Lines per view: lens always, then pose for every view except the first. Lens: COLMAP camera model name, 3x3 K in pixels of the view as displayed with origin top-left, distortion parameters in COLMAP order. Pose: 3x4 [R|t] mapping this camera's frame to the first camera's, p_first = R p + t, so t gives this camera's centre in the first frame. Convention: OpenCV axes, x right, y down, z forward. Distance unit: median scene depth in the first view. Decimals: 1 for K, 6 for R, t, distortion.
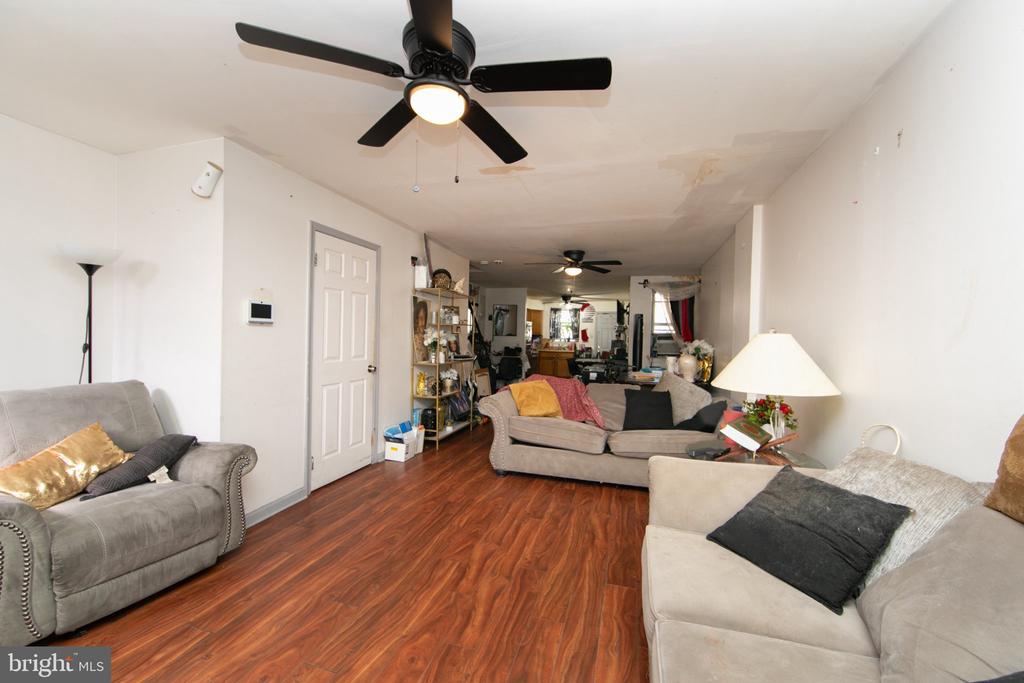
lens RADIAL K [[403.9, 0, 509.2], [0, 403.9, 340.8], [0, 0, 1]] dist [-0.003629, 0.000665]
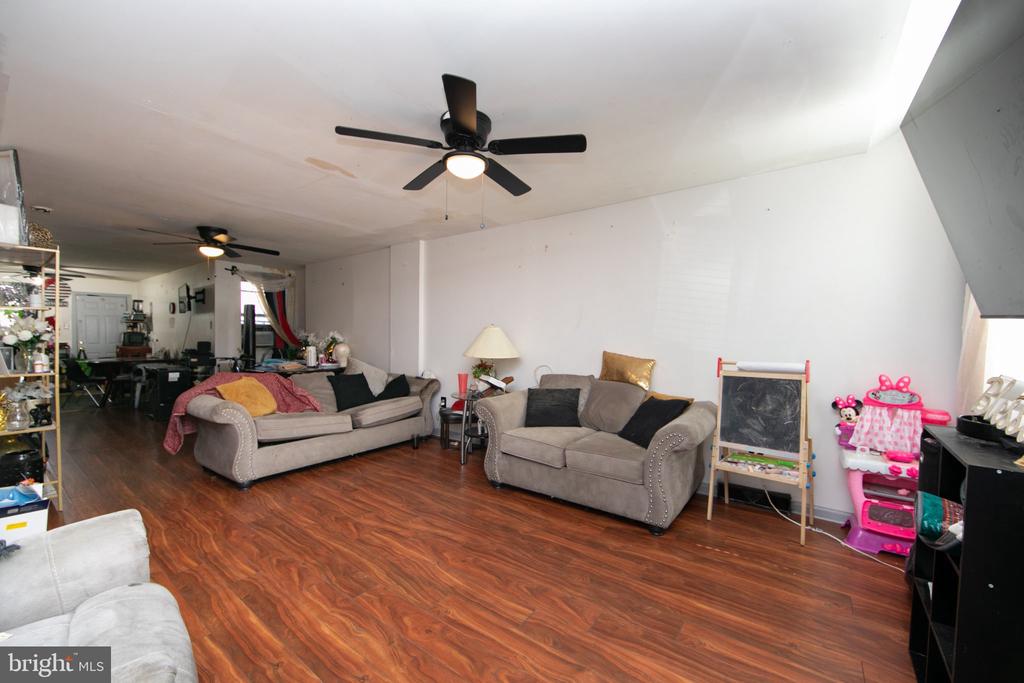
lens RADIAL K [[403.9, 0, 520.8], [0, 403.9, 341.8], [0, 0, 1]] dist [-0.003629, 0.000665]
pose [[0.327127, -0.034069, 0.944366, -0.322178], [0.009192, 0.999417, 0.032870, -0.002798], [-0.944936, -0.002072, 0.327250, 0.077838]]
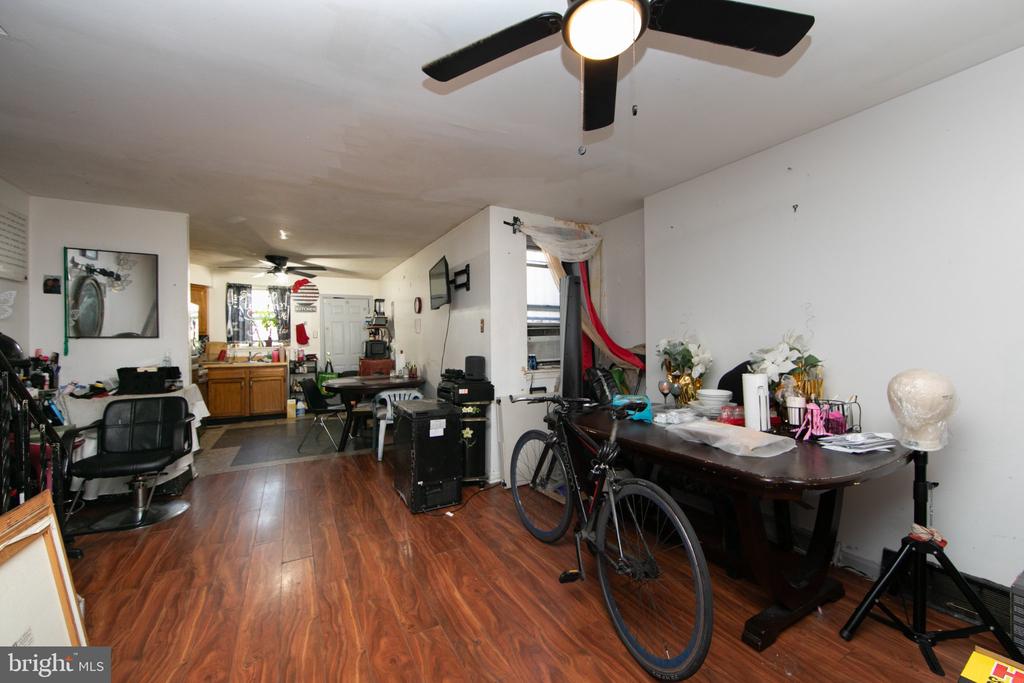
lens RADIAL K [[403.9, 0, 515.3], [0, 403.9, 340.3], [0, 0, 1]] dist [-0.003629, 0.000665]
pose [[0.690833, -0.031144, 0.722343, -0.031376], [0.032086, 0.999408, 0.012404, -0.004168], [-0.722302, 0.014608, 0.691423, 0.652446]]
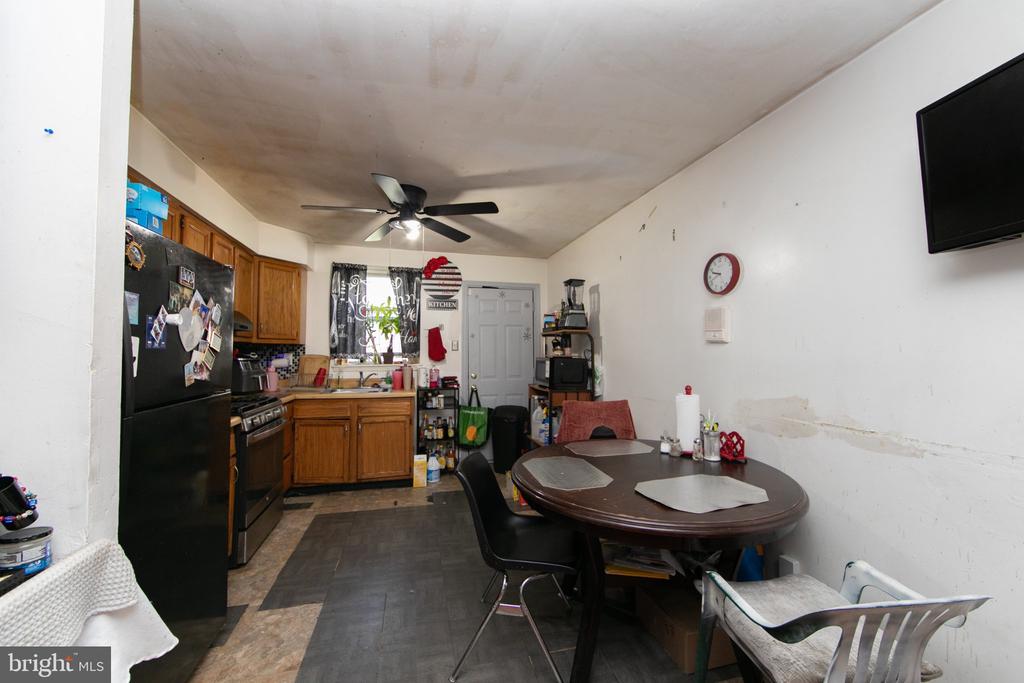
lens RADIAL K [[403.9, 0, 510.2], [0, 403.9, 340.3], [0, 0, 1]] dist [-0.003629, 0.000665]
pose [[0.852756, -0.001855, 0.522307, 0.094712], [0.019375, 0.999418, -0.028083, -0.010288], [-0.521951, 0.034068, 0.852295, 1.122646]]
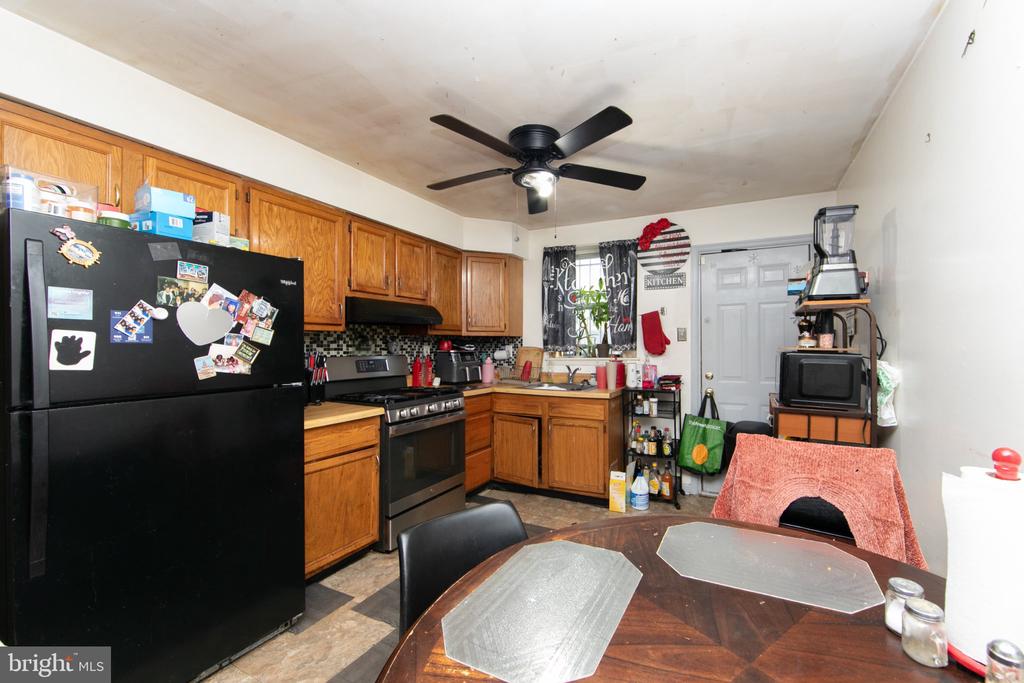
lens RADIAL K [[415.9, 0, 546.9], [0, 415.9, 344.5], [0, 0, 1]] dist [-0.008362, -0.000203]
pose [[0.988659, -0.023726, -0.148292, 0.264577], [0.022363, 0.999691, -0.010853, -0.007561], [0.148503, 0.007413, 0.988884, 1.197386]]
